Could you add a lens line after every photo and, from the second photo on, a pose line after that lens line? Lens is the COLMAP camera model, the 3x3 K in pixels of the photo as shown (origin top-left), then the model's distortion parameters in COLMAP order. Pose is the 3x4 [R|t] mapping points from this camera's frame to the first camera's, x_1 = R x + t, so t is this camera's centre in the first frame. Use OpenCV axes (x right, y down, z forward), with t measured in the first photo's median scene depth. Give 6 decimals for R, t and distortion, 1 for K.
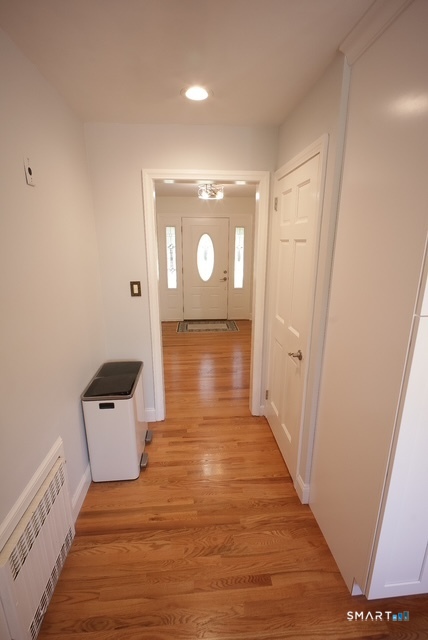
lens RADIAL K [[295.8, 0, 214.0], [0, 295.8, 320.0], [0, 0, 1]] dist [-0.016123, -0.000153]
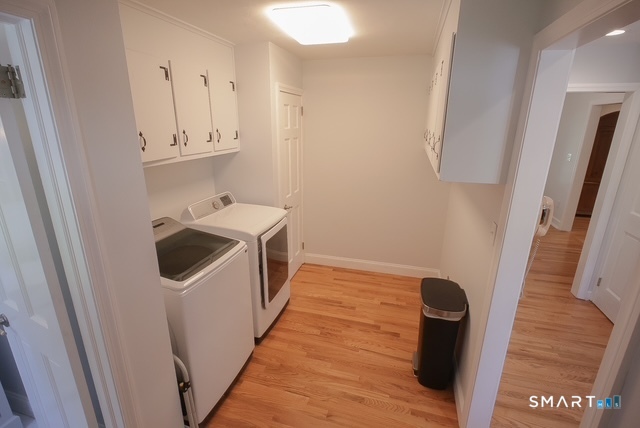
lens RADIAL K [[306.4, 0, 317.3], [0, 306.4, 213.7], [0, 0, 1]] dist [-0.017154, 0.001411]
pose [[0.931683, 0.103706, -0.348154, -0.460625], [-0.090594, 0.994435, 0.053781, 0.036160], [0.351794, -0.018566, 0.935893, -0.447167]]
